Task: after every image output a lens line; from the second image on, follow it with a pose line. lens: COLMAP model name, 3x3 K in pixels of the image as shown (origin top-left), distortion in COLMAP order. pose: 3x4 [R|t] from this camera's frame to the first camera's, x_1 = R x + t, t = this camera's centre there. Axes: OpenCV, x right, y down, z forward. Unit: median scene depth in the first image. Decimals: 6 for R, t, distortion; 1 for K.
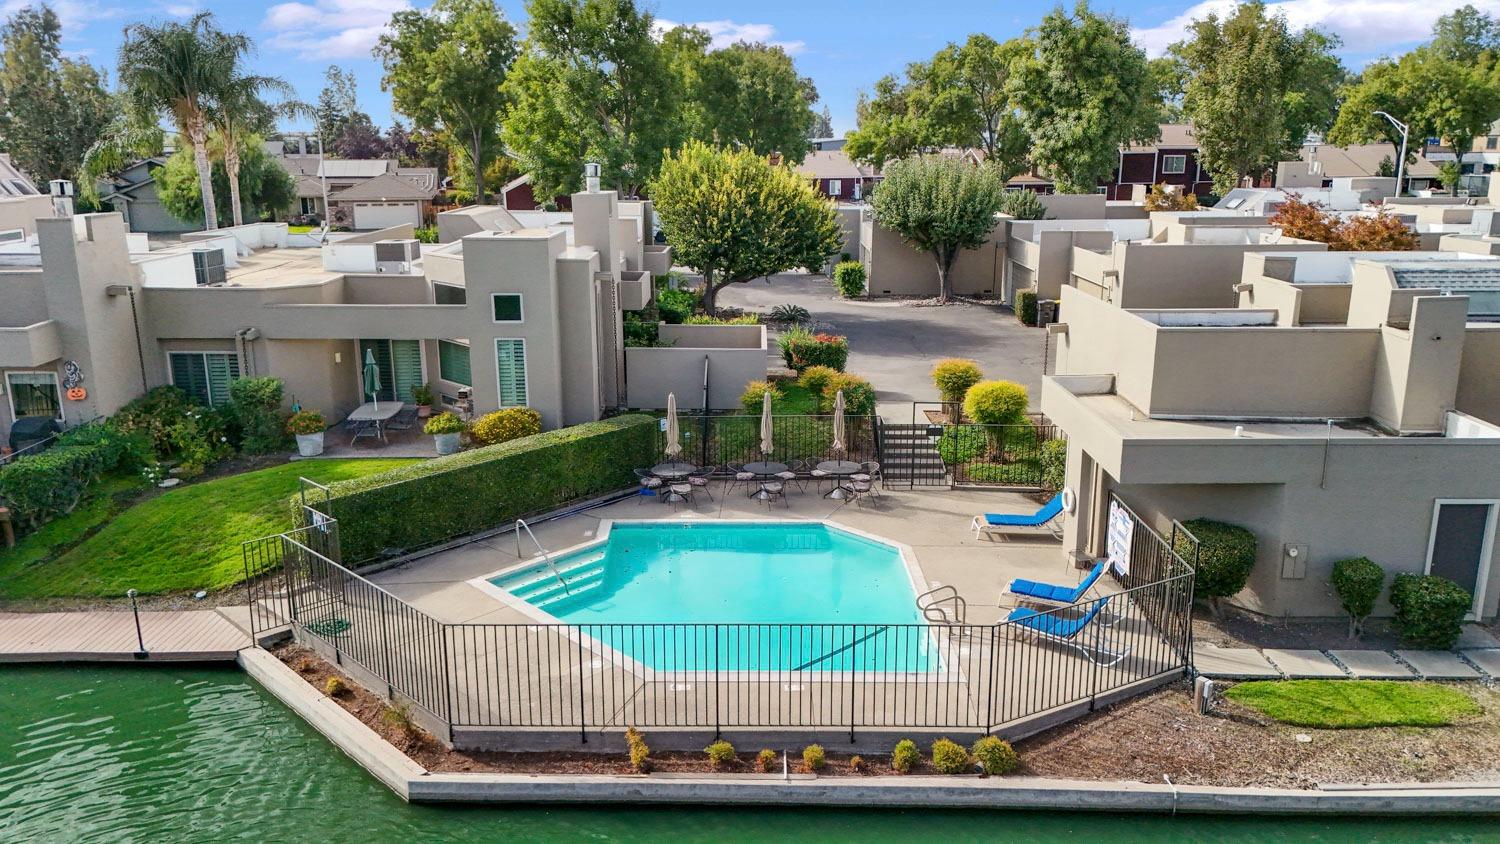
lens RADIAL K [[1099.8, 0, 751.8], [0, 1099.8, 414.5], [0, 0, 1]] dist [0.026050, -0.010842]
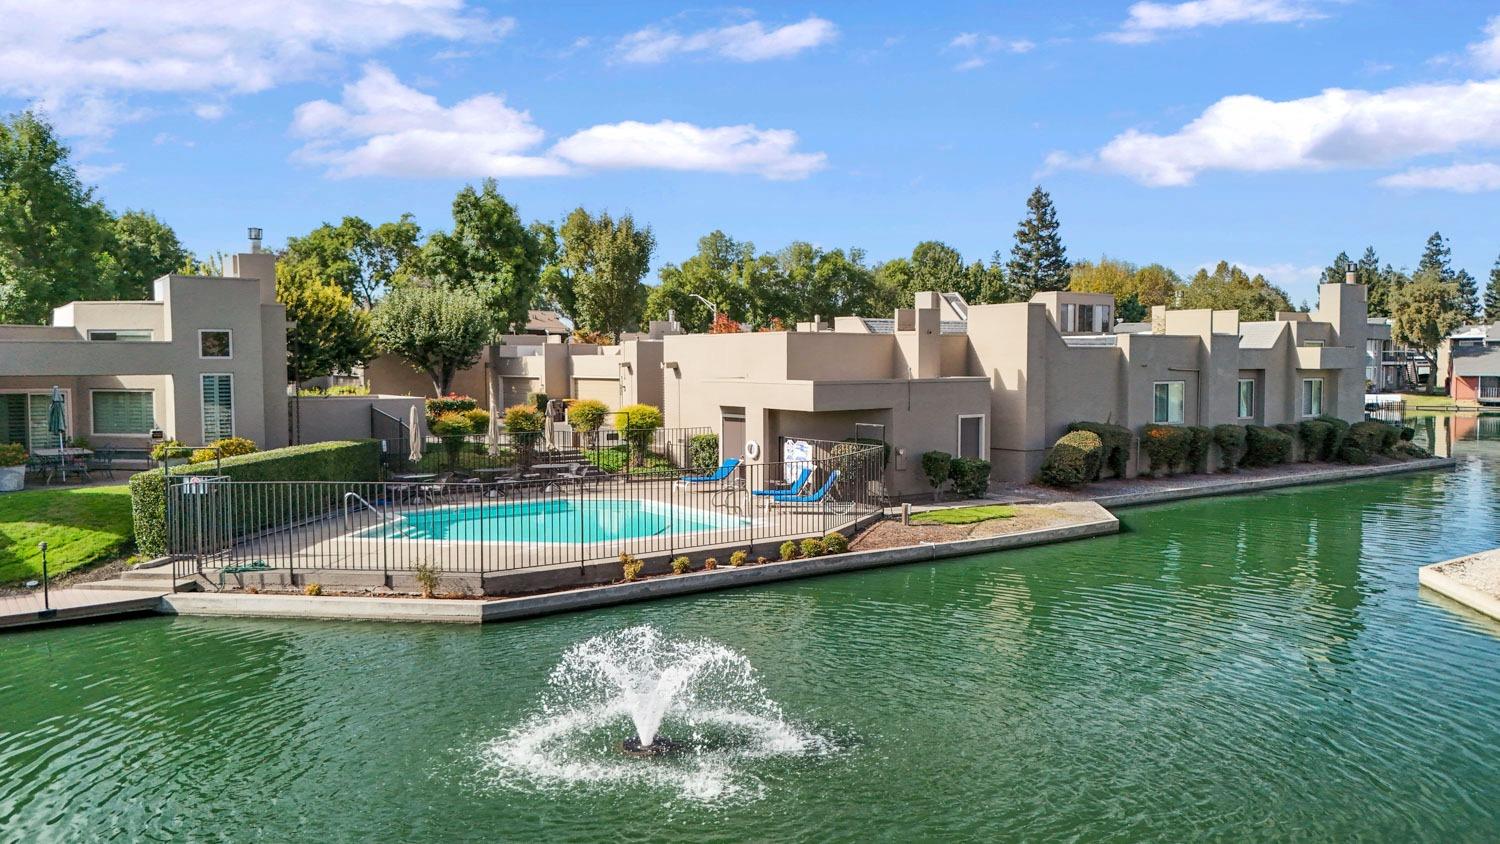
lens RADIAL K [[1099.8, 0, 757.9], [0, 1099.8, 422.9], [0, 0, 1]] dist [0.026050, -0.010842]
pose [[0.799947, -0.030386, 0.599300, -0.181657], [0.142754, 0.979681, -0.140876, 0.080451], [-0.582843, 0.198246, 0.788031, -0.040346]]
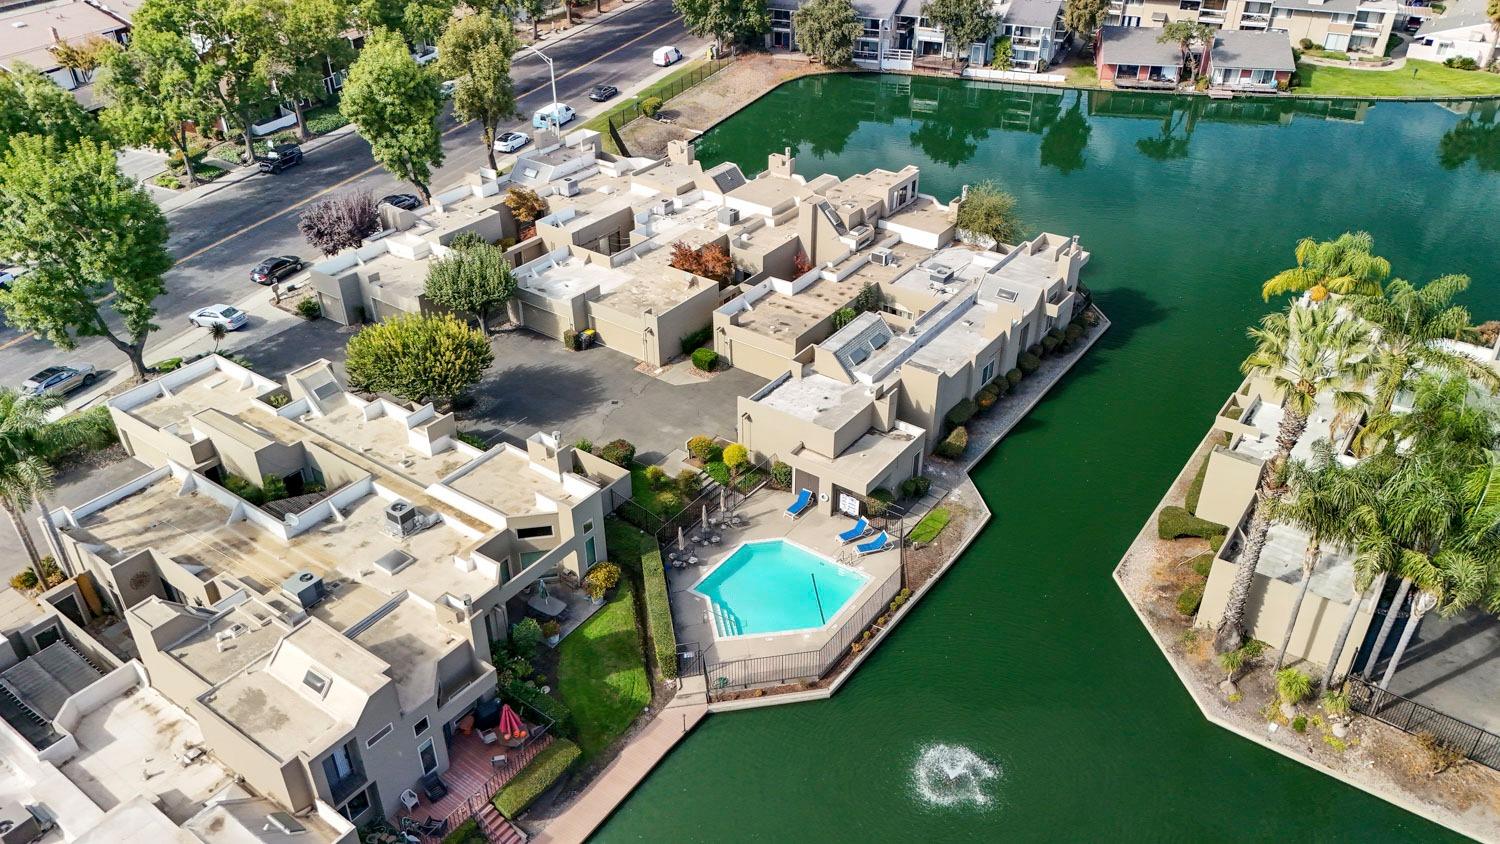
lens RADIAL K [[1099.8, 0, 751.0], [0, 1099.8, 417.1], [0, 0, 1]] dist [0.026050, -0.010842]
pose [[0.574191, -0.440999, 0.689801, -0.565728], [0.192780, 0.891670, 0.409586, -0.438033], [-0.795701, -0.102201, 0.597005, -0.179421]]
